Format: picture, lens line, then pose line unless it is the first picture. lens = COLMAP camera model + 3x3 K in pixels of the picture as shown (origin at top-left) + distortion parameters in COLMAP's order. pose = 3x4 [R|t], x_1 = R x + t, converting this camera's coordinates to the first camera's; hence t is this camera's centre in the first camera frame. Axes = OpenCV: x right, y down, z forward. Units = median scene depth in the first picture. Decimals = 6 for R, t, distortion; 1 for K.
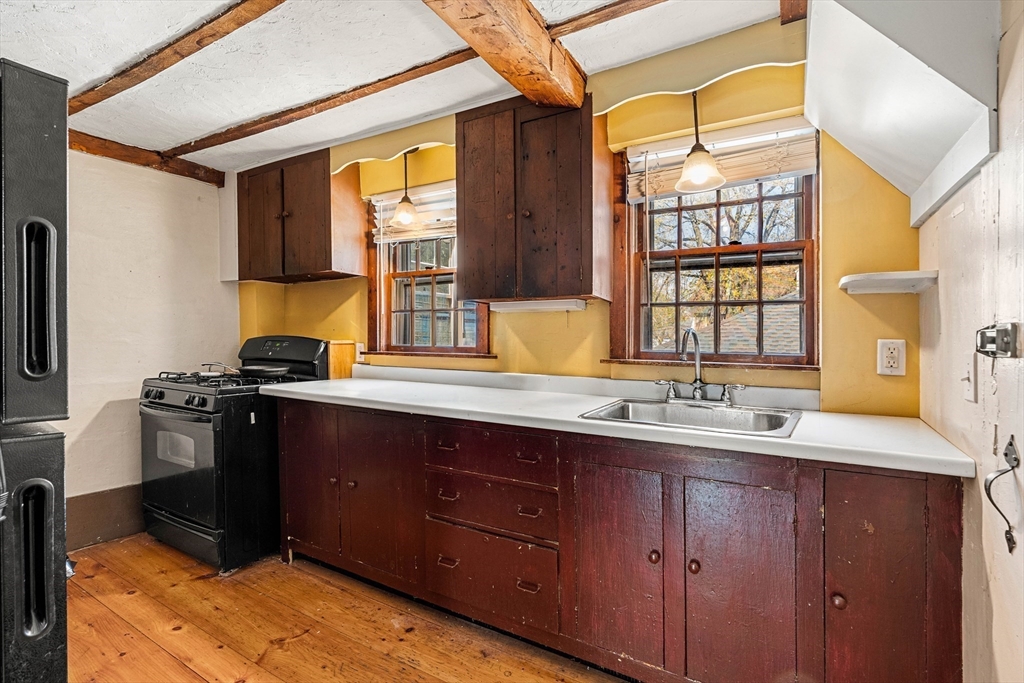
lens RADIAL K [[485.2, 0, 529.4], [0, 485.2, 333.5], [0, 0, 1]] dist [-0.003980, 0.000978]
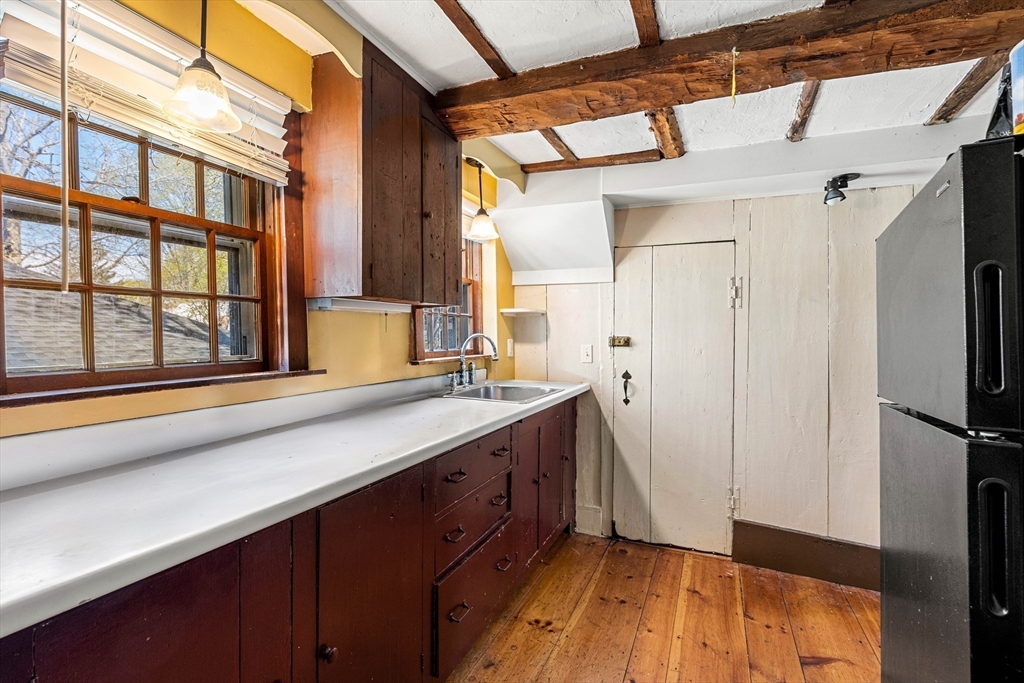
lens RADIAL K [[485.2, 0, 529.4], [0, 485.2, 333.5], [0, 0, 1]] dist [-0.003980, 0.000978]
pose [[-0.153031, 0.006420, 0.988201, -0.936983], [0.003913, 0.999975, -0.005890, -0.009650], [-0.988214, 0.002966, -0.153052, 0.916821]]
